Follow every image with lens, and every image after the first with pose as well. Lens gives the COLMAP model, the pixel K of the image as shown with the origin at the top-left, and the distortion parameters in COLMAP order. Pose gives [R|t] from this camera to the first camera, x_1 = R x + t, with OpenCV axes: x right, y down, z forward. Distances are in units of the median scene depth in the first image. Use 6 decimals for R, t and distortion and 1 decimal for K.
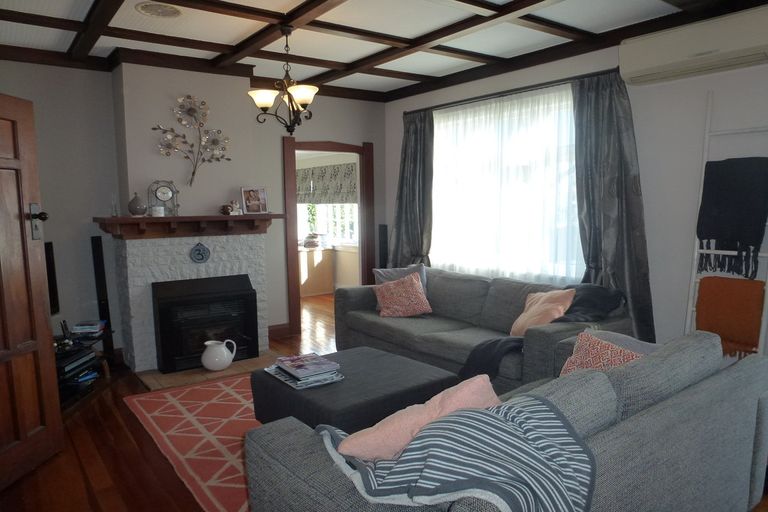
lens RADIAL K [[553.3, 0, 383.8], [0, 553.3, 253.0], [0, 0, 1]] dist [-0.048483, 0.019408]
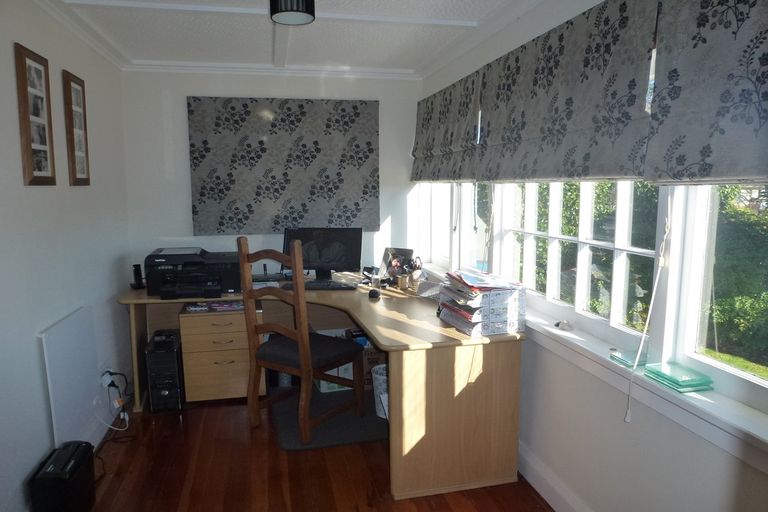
lens RADIAL K [[553.3, 0, 384.5], [0, 553.3, 260.0], [0, 0, 1]] dist [-0.048483, 0.019408]
pose [[0.915169, 0.068474, -0.397211, -0.088103], [-0.053260, 0.997367, 0.049221, -0.103016], [0.399536, -0.023890, 0.916406, 1.302136]]
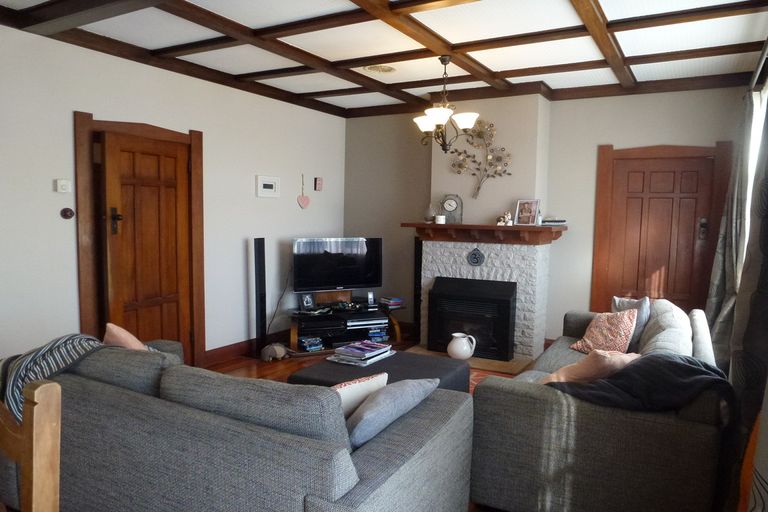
lens RADIAL K [[553.3, 0, 388.7], [0, 553.3, 262.0], [0, 0, 1]] dist [-0.048483, 0.019408]
pose [[0.410858, 0.097281, -0.906495, 0.648250], [-0.100954, 0.993031, 0.060811, -0.042566], [0.906093, 0.066529, 0.417815, 0.362449]]
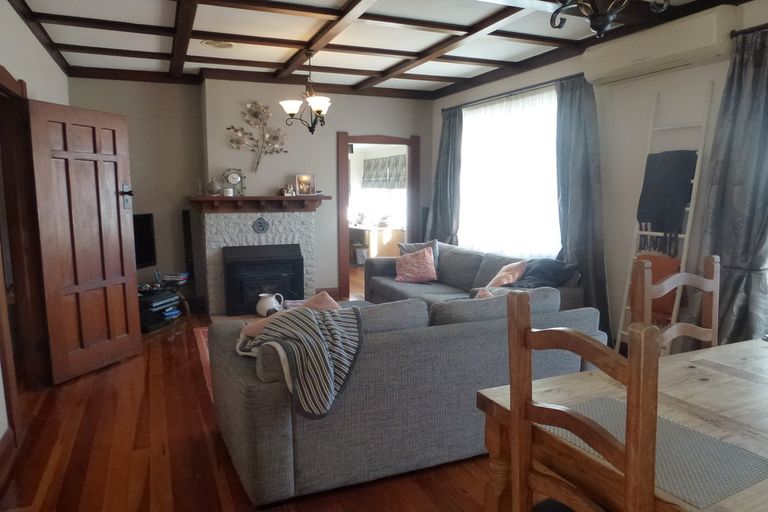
lens RADIAL K [[553.3, 0, 383.3], [0, 553.3, 250.9], [0, 0, 1]] dist [-0.048483, 0.019408]
pose [[0.971817, 0.038185, -0.232625, 0.246402], [-0.033303, 0.999136, 0.024878, 0.018240], [0.233374, -0.016429, 0.972248, -0.183477]]
